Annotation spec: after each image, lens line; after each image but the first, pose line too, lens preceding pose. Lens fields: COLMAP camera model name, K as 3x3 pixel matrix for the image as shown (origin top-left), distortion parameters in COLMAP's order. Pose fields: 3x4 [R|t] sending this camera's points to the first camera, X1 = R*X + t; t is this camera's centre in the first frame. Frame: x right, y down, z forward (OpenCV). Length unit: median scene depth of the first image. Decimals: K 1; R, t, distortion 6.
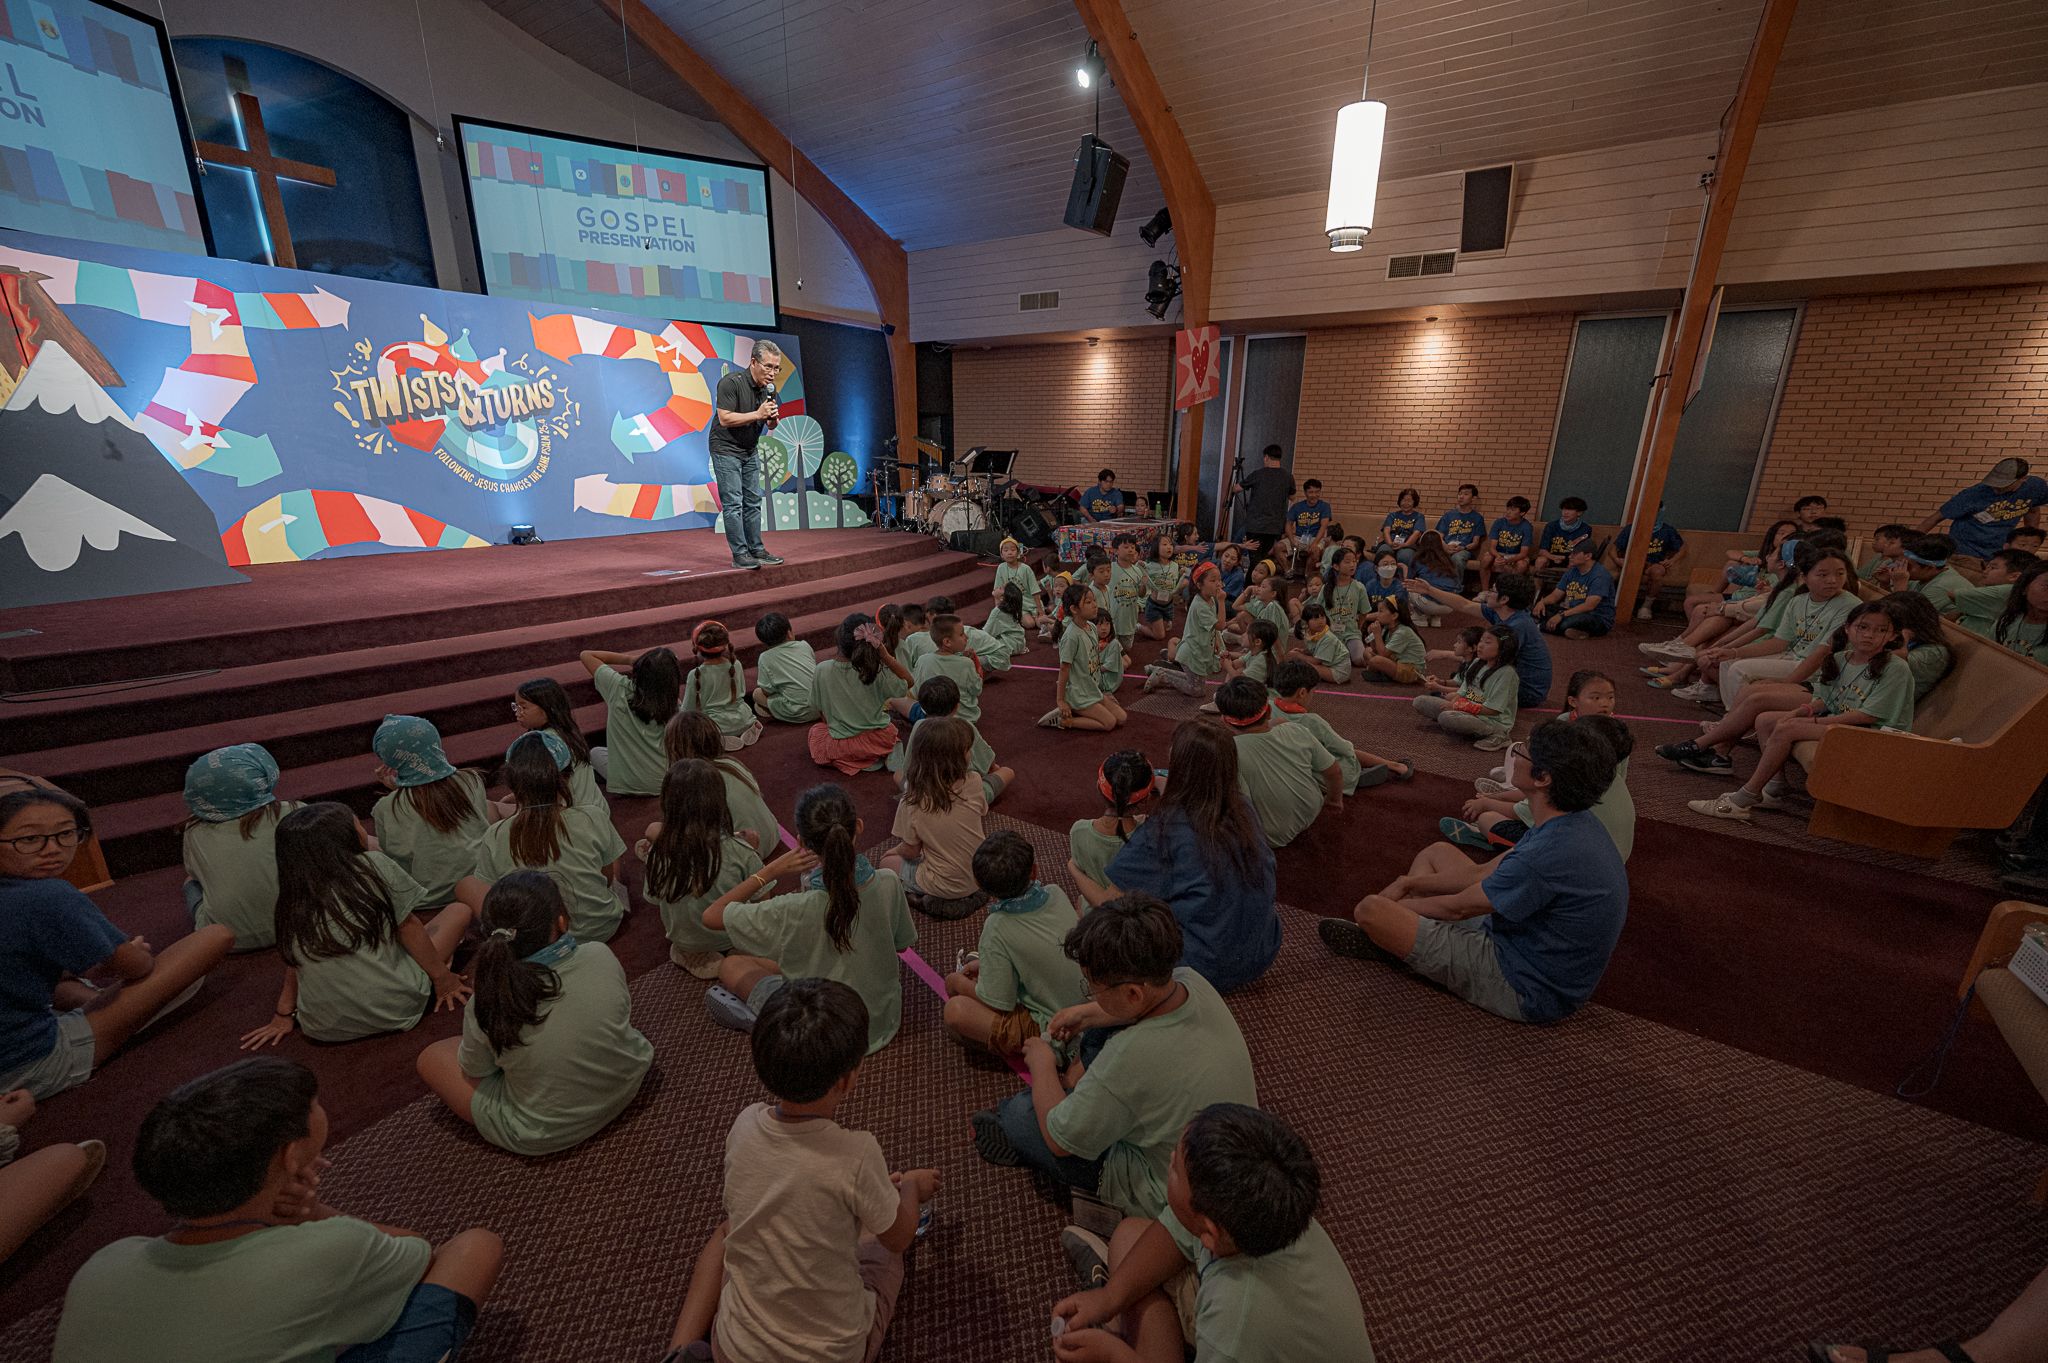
lens RADIAL K [[801.3, 0, 1020.9], [0, 801.3, 691.1], [0, 0, 1]] dist [0.001397, -0.000644]
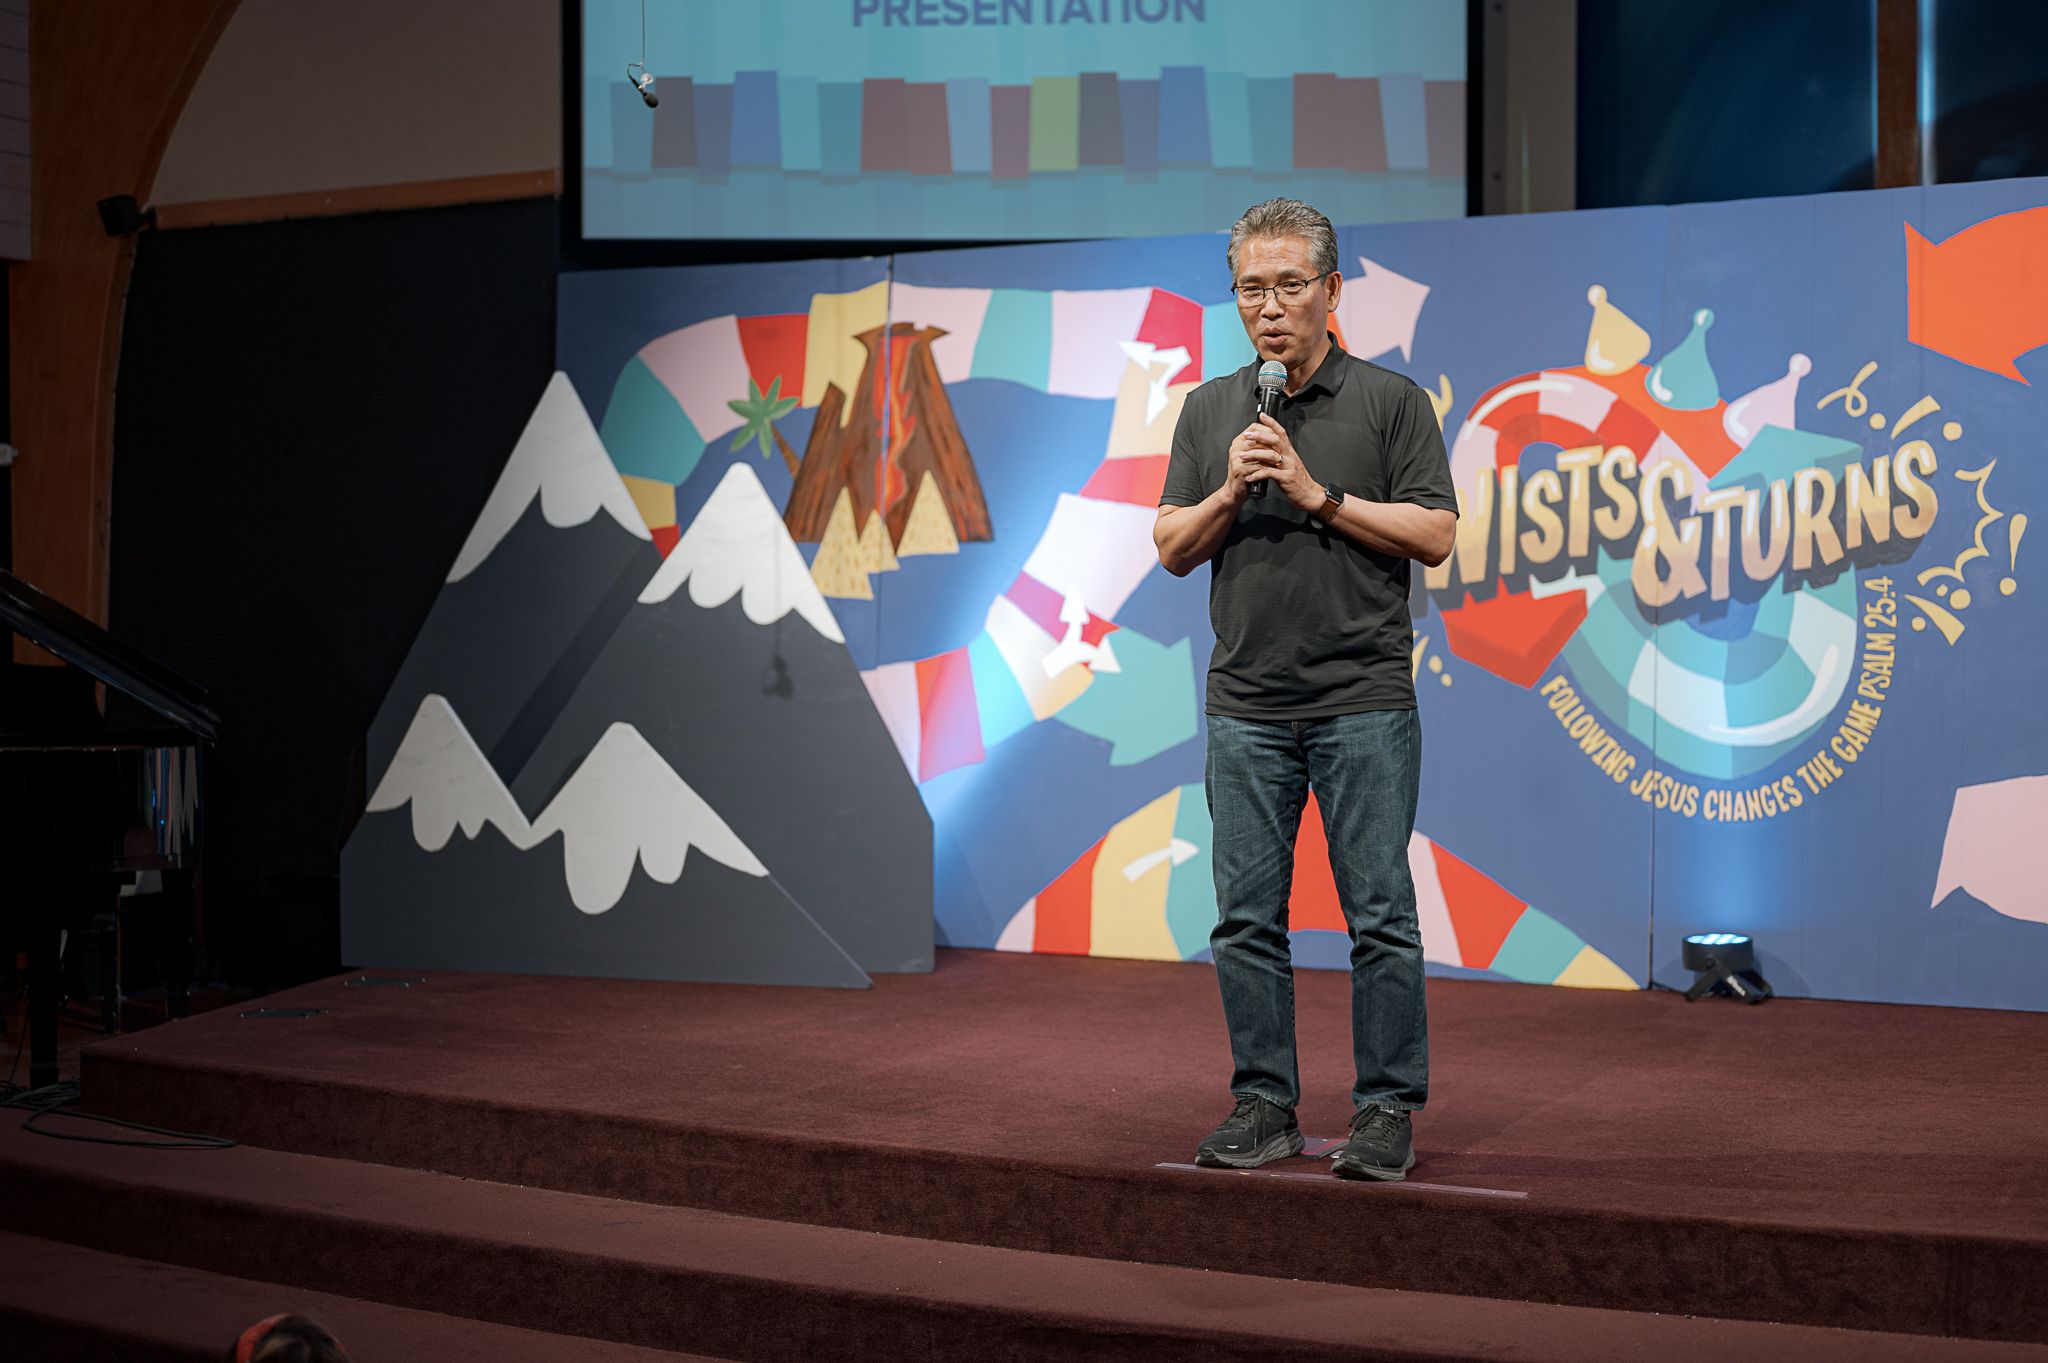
lens RADIAL K [[2973.7, 0, 1017.7], [0, 2973.7, 673.9], [0, 0, 1]] dist [-0.003940, 0.000000]
pose [[0.169976, 0.005879, -0.985431, 0.396833], [-0.288035, 0.956610, -0.043976, -0.182760], [0.942414, 0.291314, 0.164294, 0.581377]]
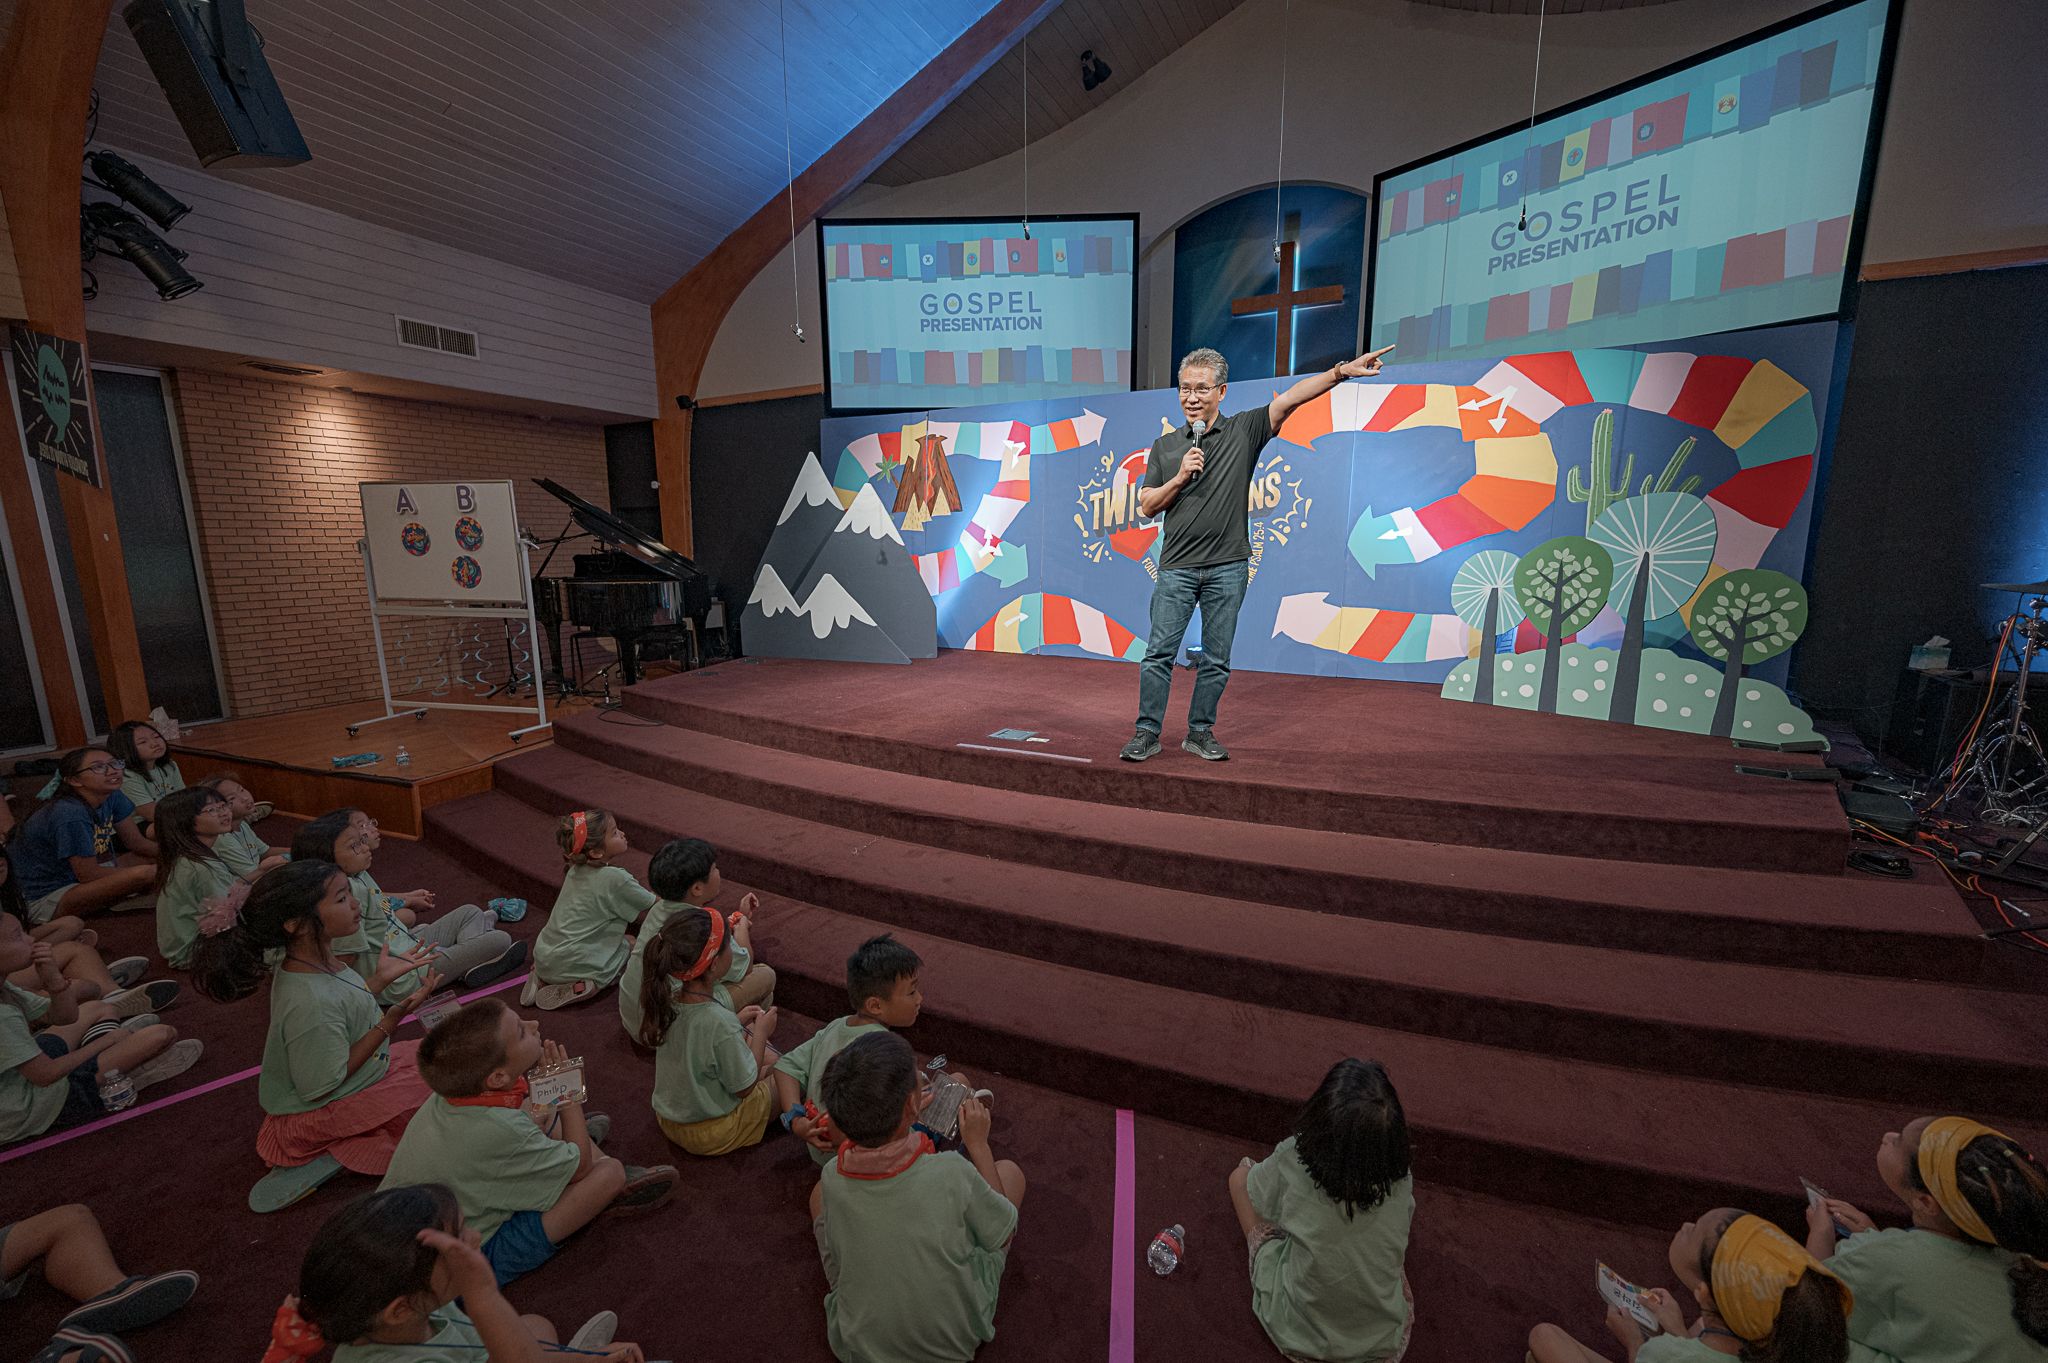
lens RADIAL K [[801.3, 0, 1028.5], [0, 801.3, 691.5], [0, 0, 1]] dist [0.001397, -0.000644]
pose [[0.144768, 0.169680, -0.974808, 0.180965], [-0.287932, 0.949775, 0.122562, -0.221528], [0.946645, 0.262936, 0.186354, 0.713461]]
